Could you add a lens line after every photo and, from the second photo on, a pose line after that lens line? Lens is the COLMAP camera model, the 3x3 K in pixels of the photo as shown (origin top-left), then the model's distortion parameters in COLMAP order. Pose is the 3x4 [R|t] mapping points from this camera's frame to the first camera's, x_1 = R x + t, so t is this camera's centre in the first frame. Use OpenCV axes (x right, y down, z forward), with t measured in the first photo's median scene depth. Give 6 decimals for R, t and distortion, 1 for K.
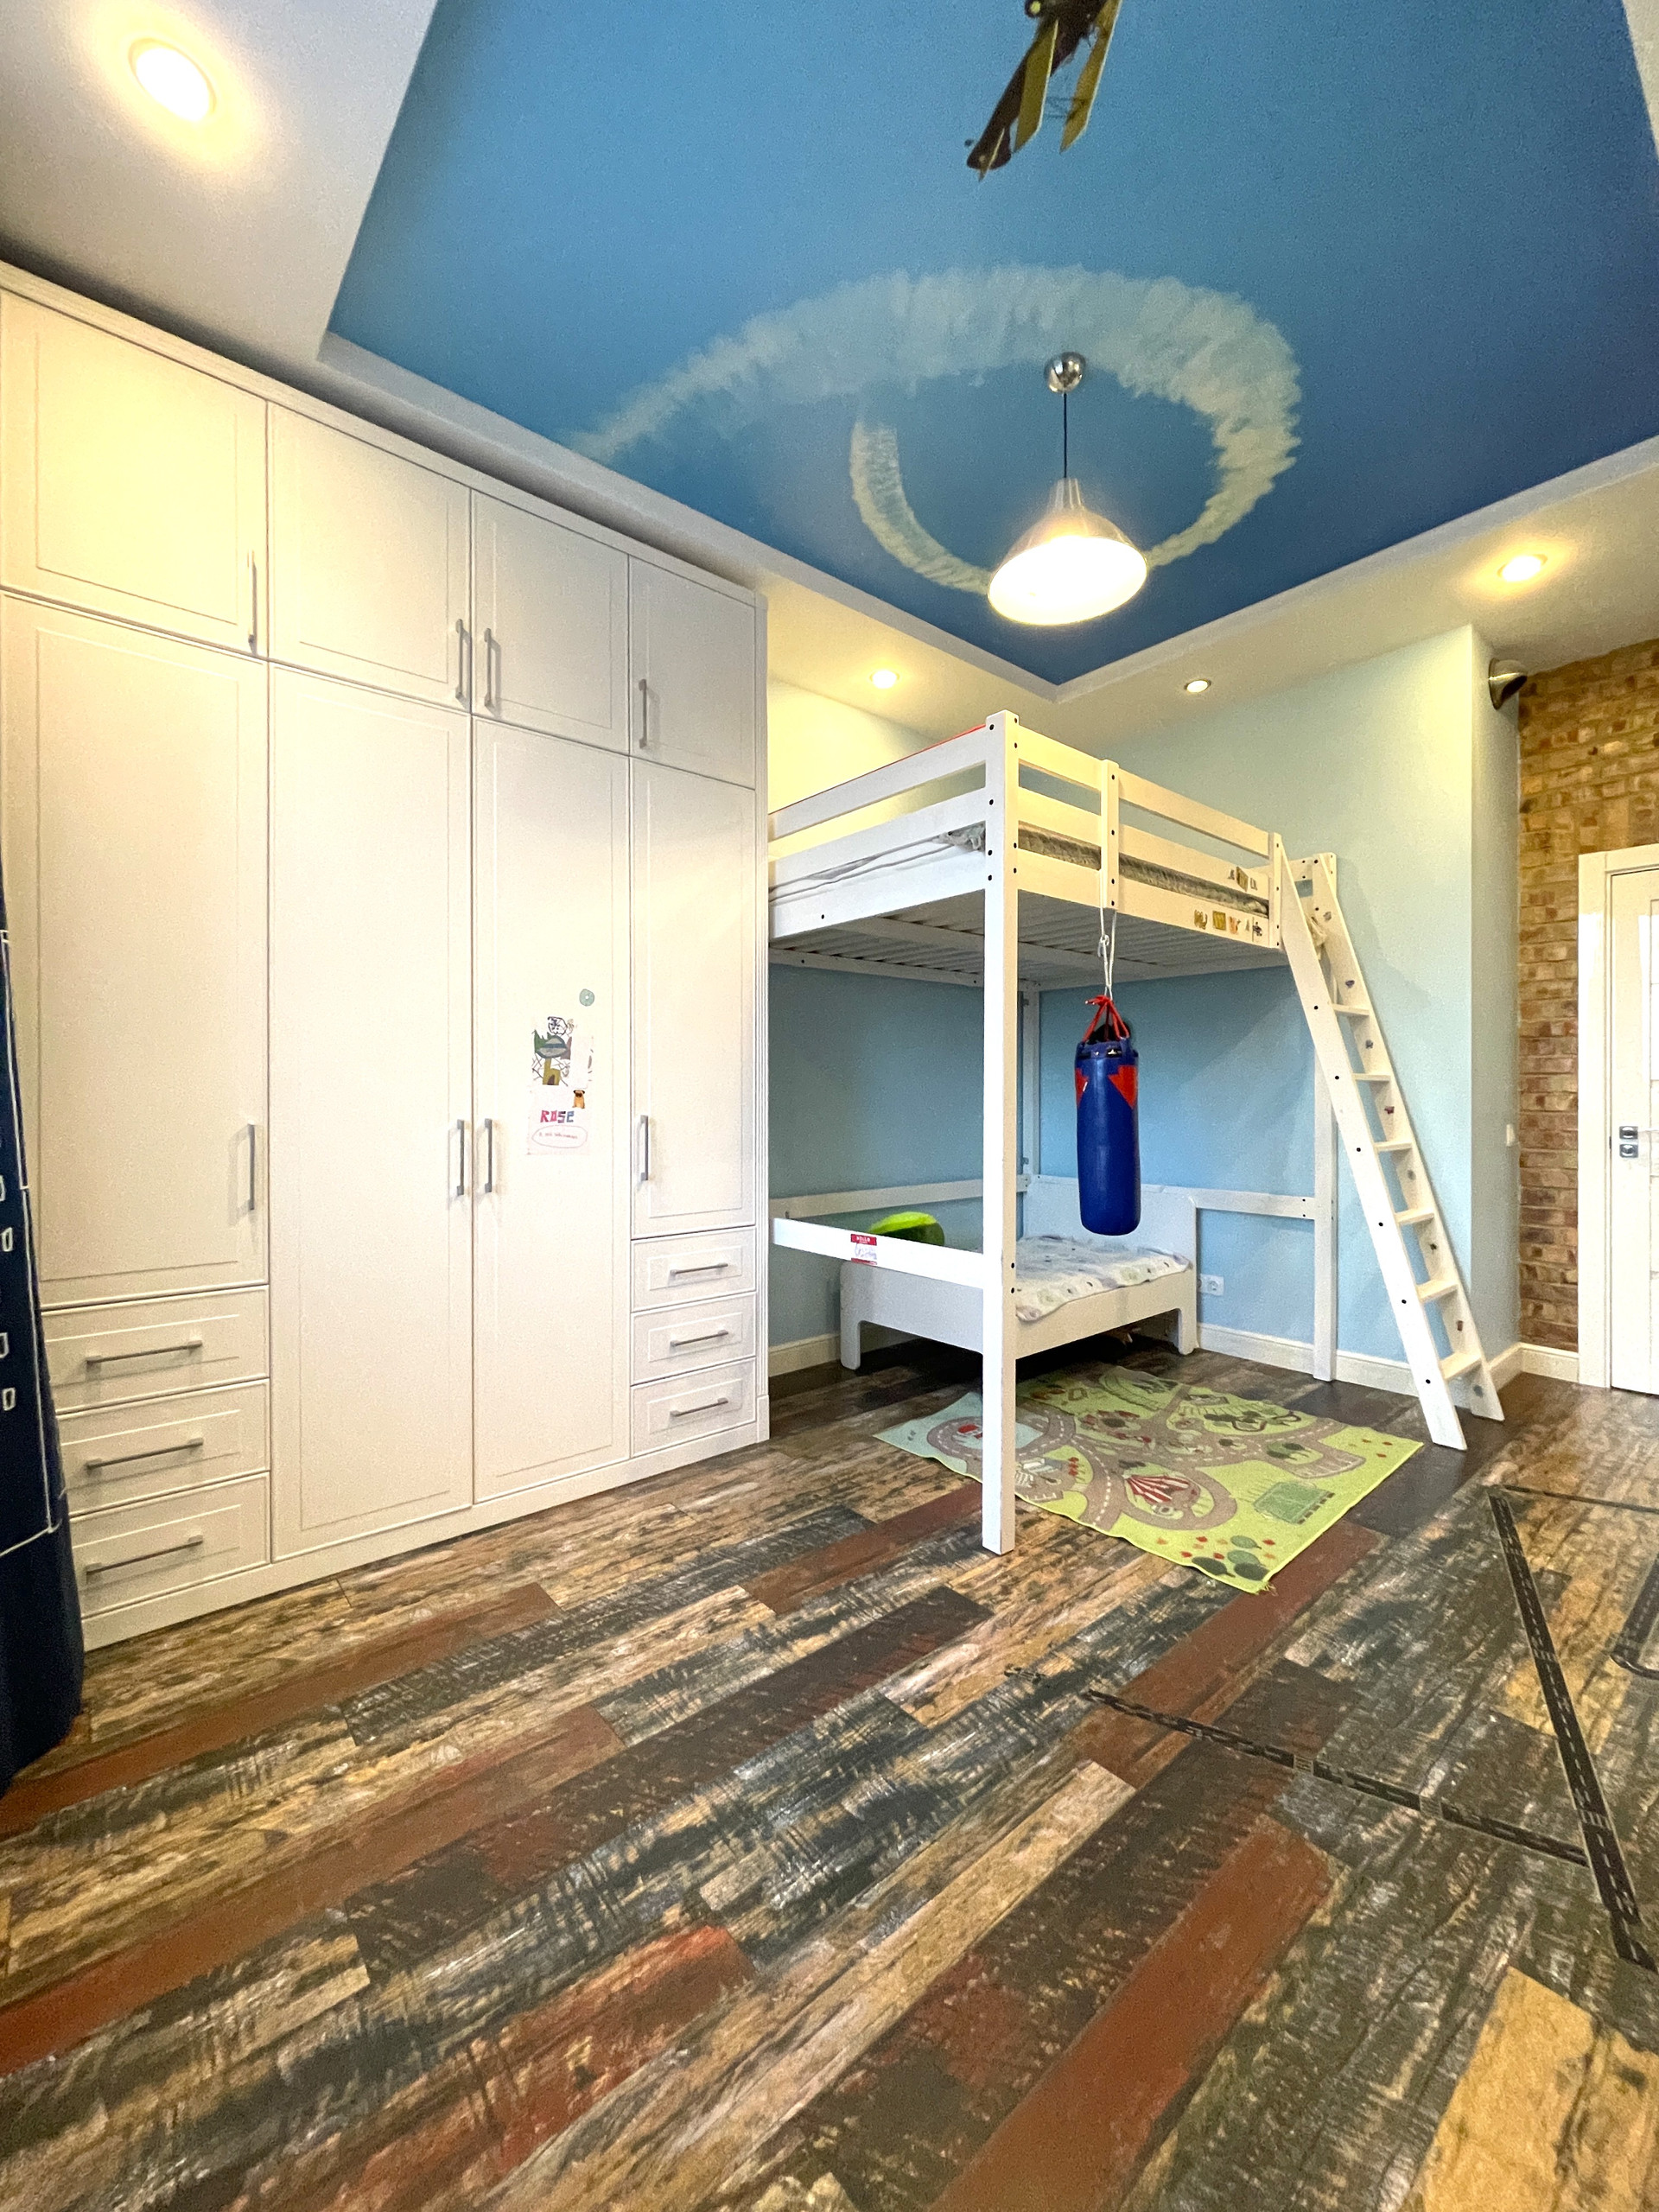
lens RADIAL K [[886.9, 0, 820.4], [0, 886.9, 1104.7], [0, 0, 1]] dist [-0.000067, 0.000058]
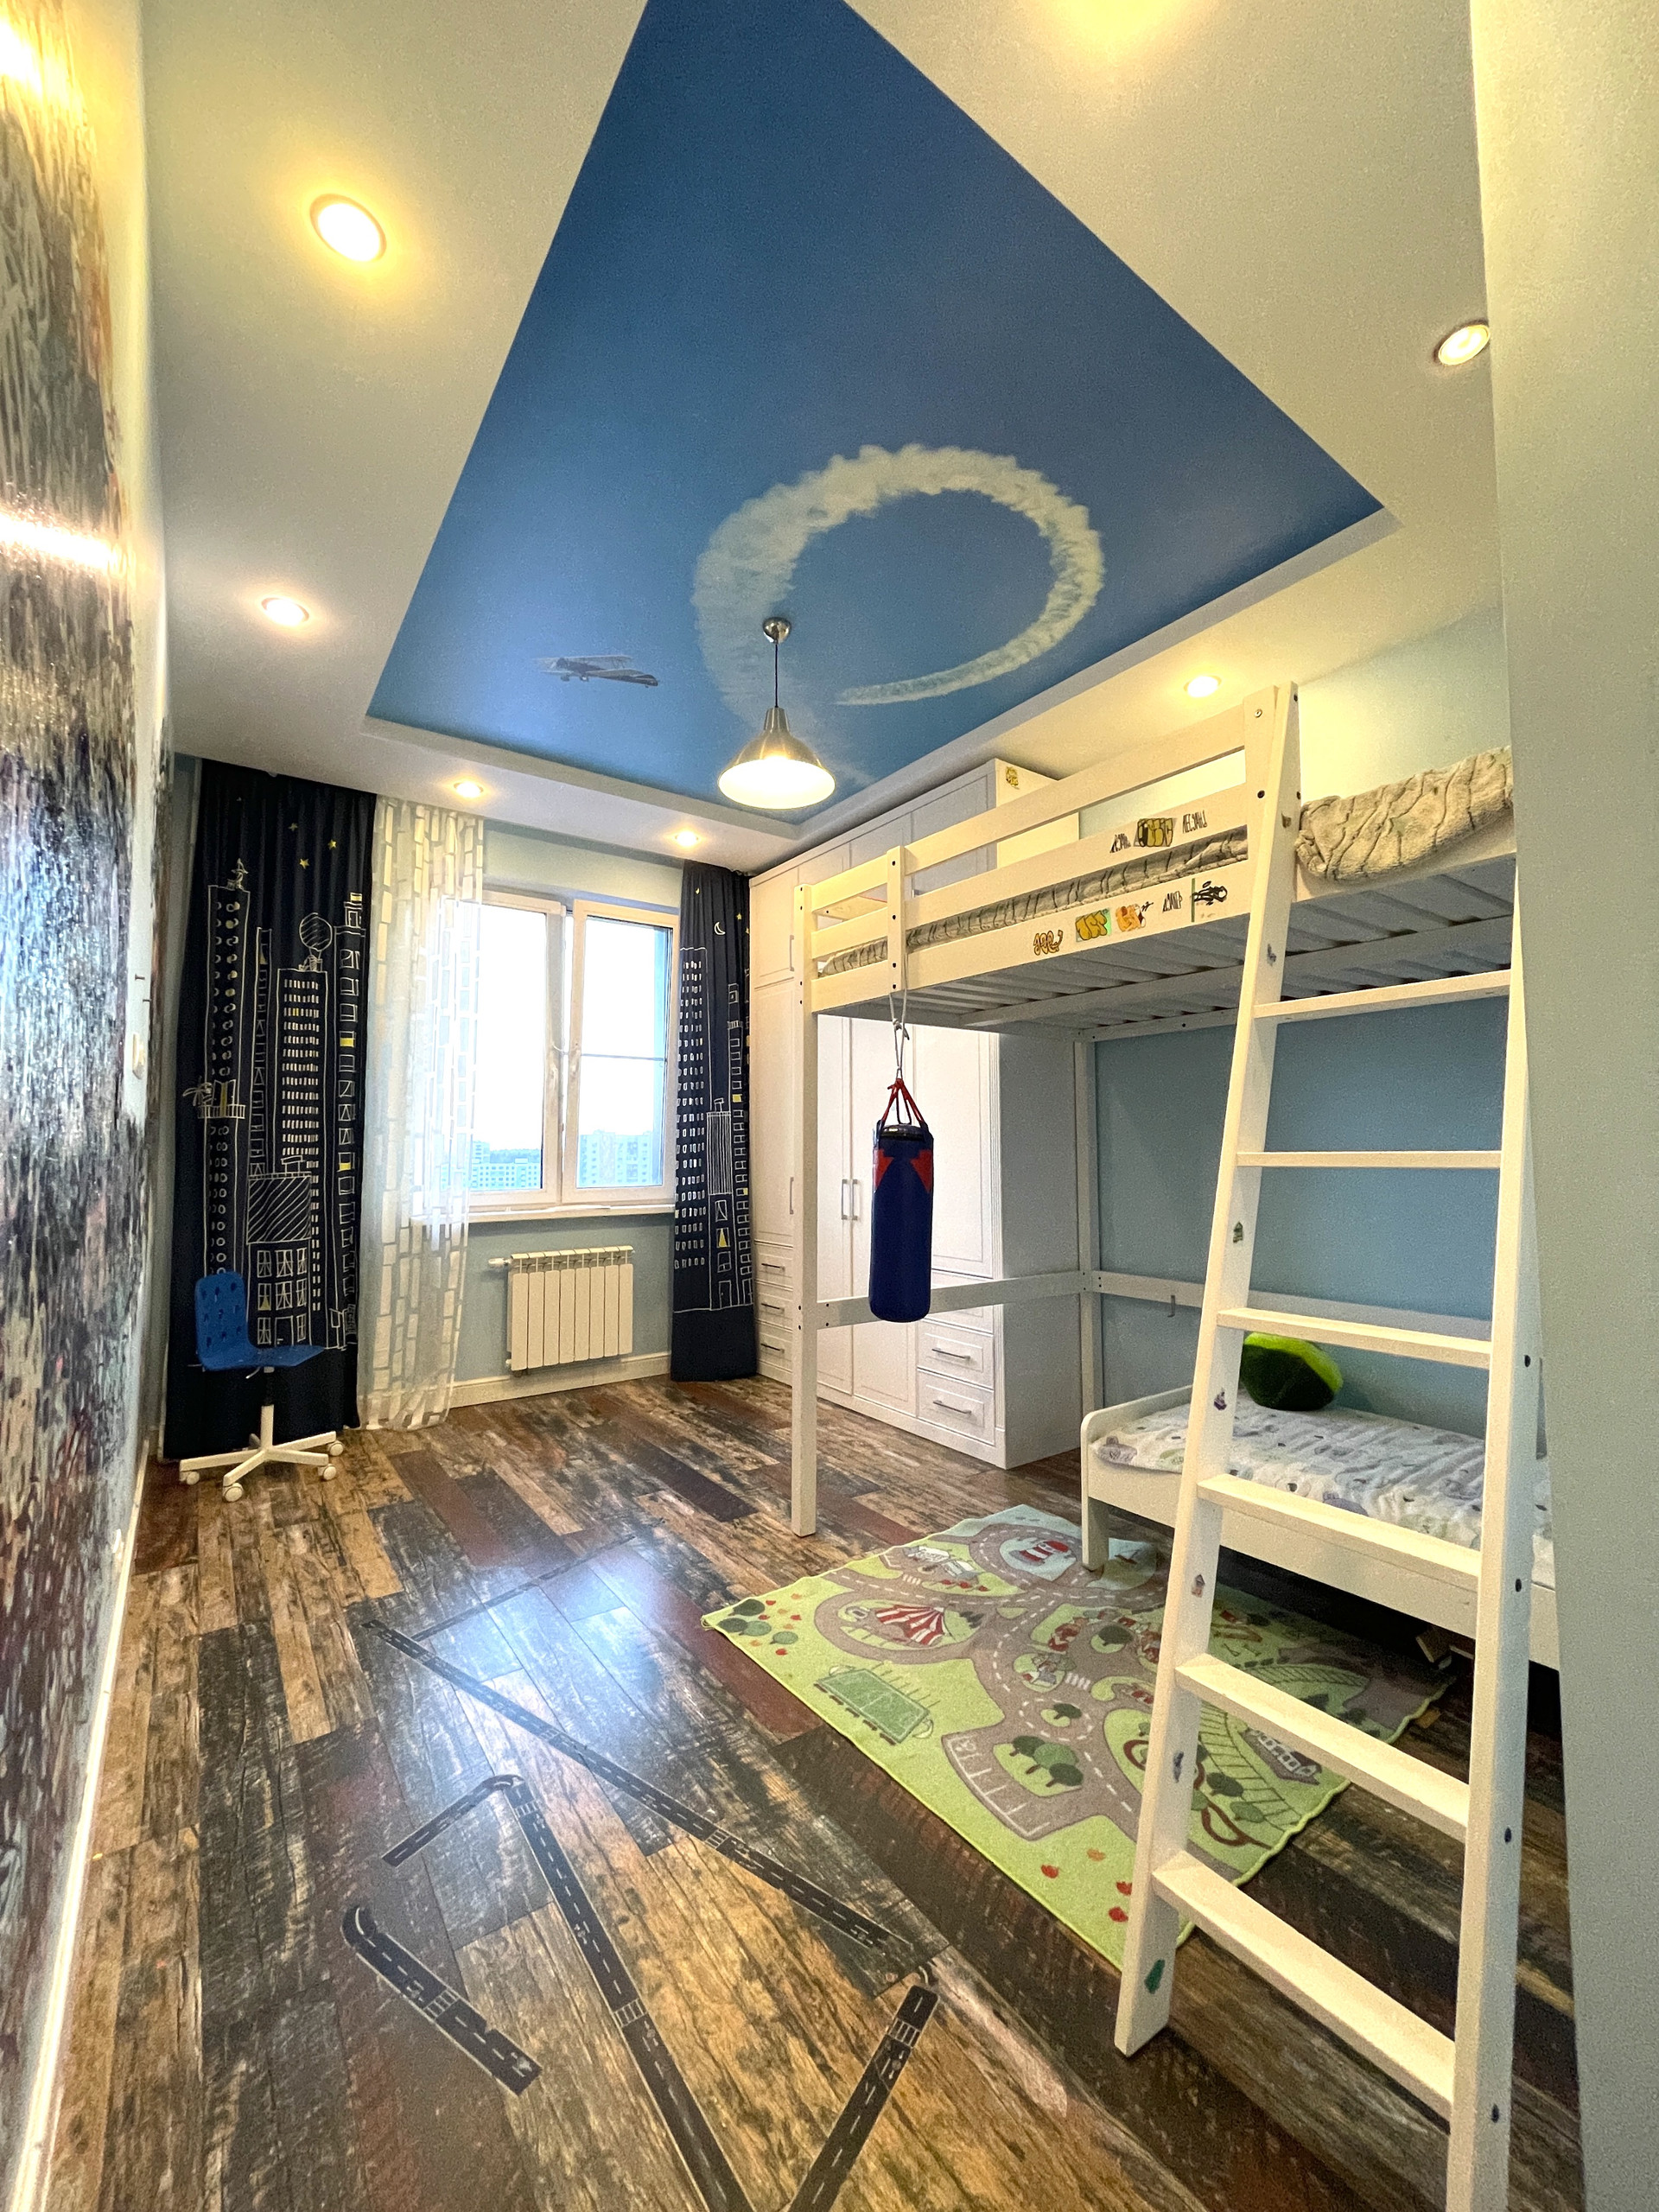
lens RADIAL K [[886.9, 0, 822.0], [0, 886.9, 1102.3], [0, 0, 1]] dist [-0.000067, 0.000058]
pose [[-0.078943, -0.051237, -0.995562, 1.553341], [-0.001622, 0.998684, -0.051269, -0.053331], [0.996878, -0.002432, -0.078922, 1.170091]]
